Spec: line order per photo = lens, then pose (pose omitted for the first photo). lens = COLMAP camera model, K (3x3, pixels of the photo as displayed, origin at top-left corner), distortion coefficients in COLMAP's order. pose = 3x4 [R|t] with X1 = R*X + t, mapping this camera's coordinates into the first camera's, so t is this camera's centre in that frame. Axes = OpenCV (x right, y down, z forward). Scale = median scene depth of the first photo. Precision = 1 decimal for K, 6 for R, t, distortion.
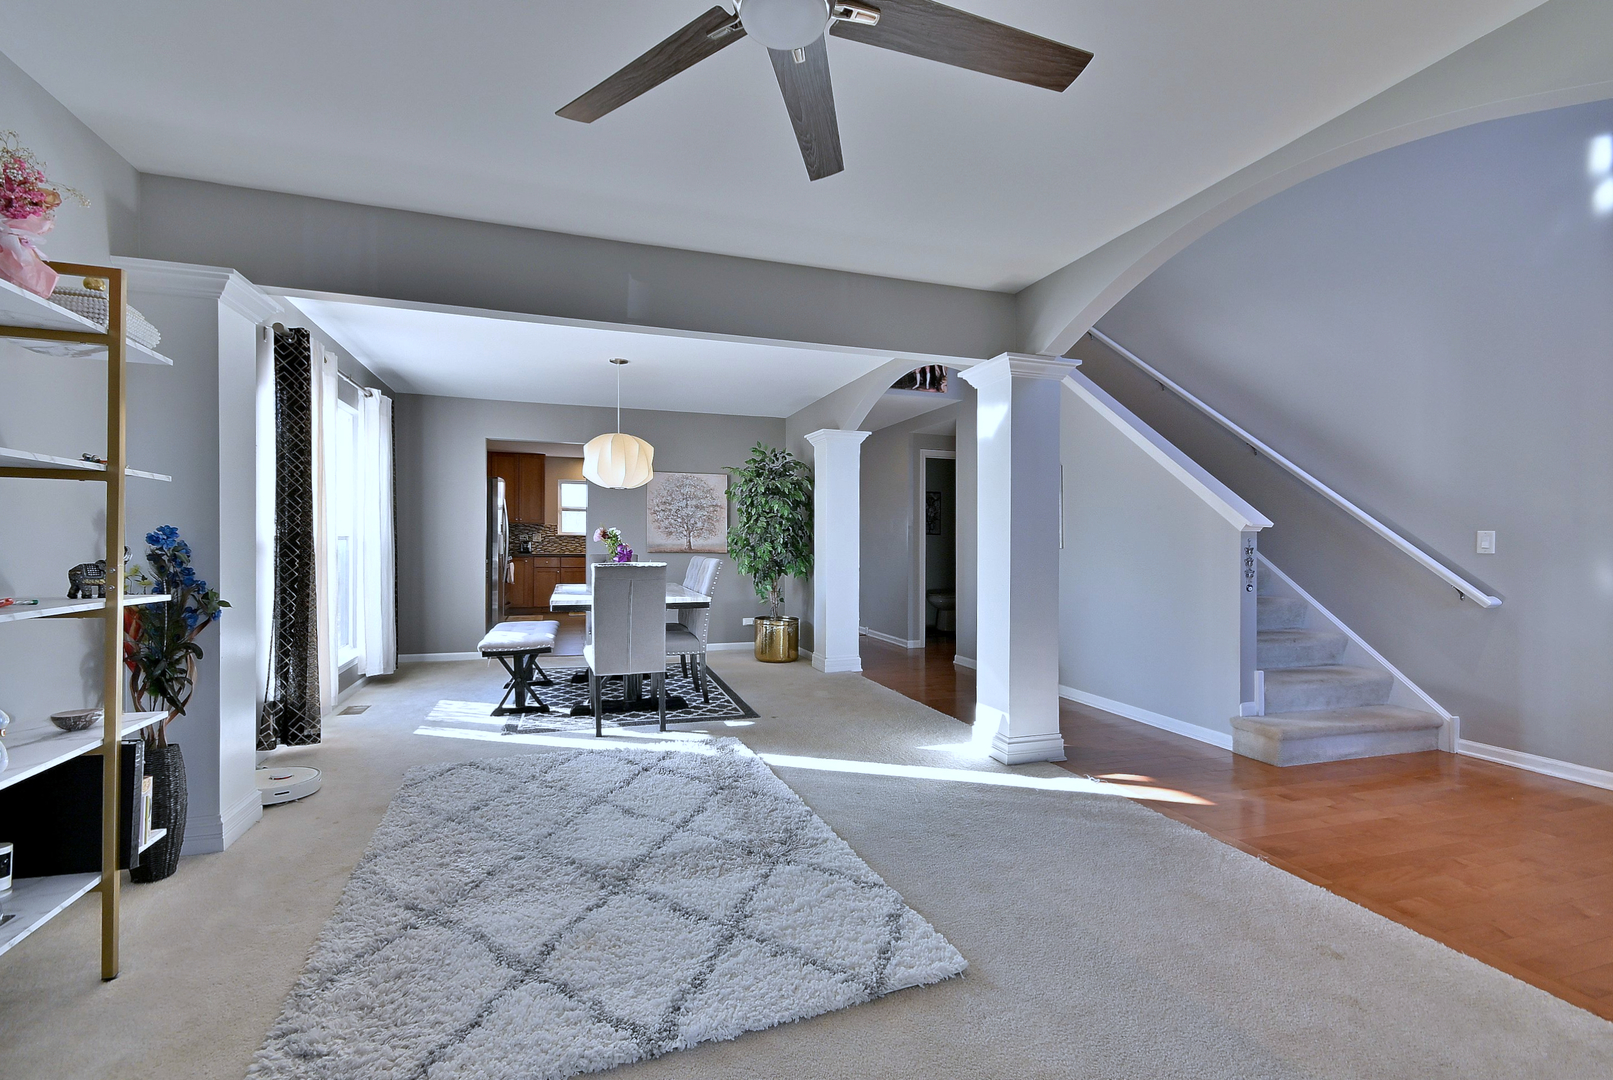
lens RADIAL K [[706.5, 0, 805.8], [0, 706.5, 560.8], [0, 0, 1]] dist [0.000458, -0.000482]
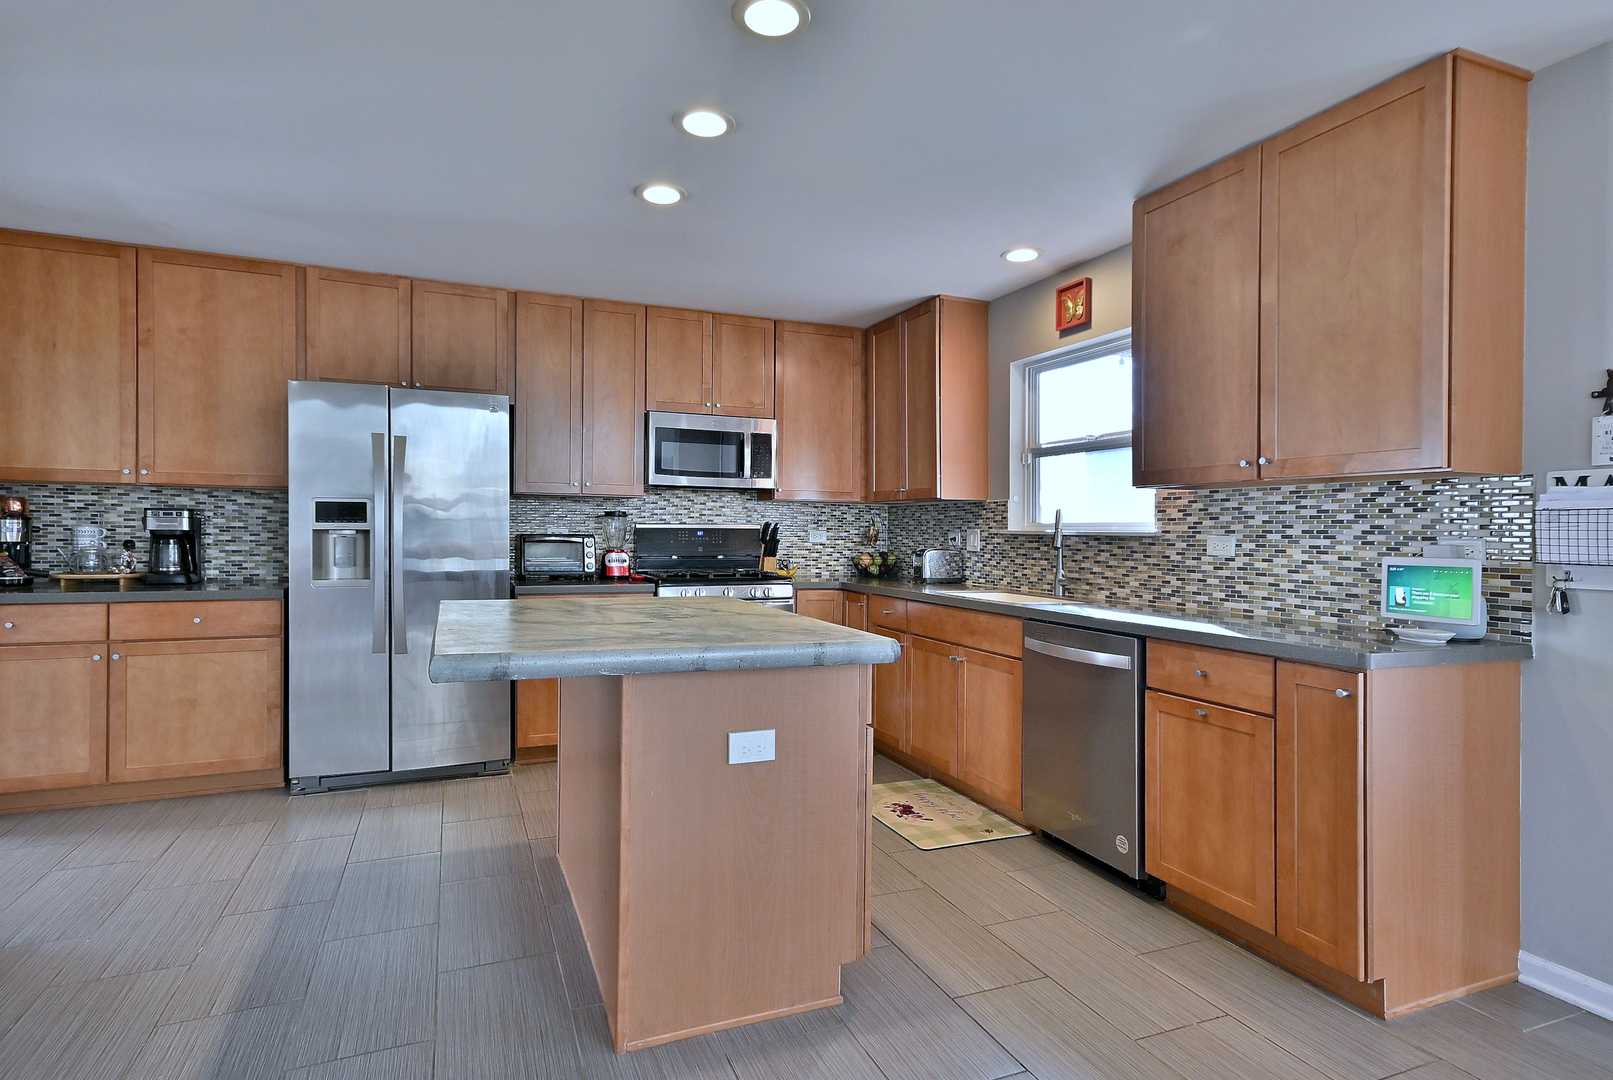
lens RADIAL K [[827.1, 0, 798.7], [0, 827.1, 533.7], [0, 0, 1]] dist [0.000166, 0.016101]
pose [[0.056662, -0.004070, -0.998385, 0.057296], [-0.037472, 0.999278, -0.006200, -0.064580], [0.997690, 0.037763, 0.056468, 1.907373]]
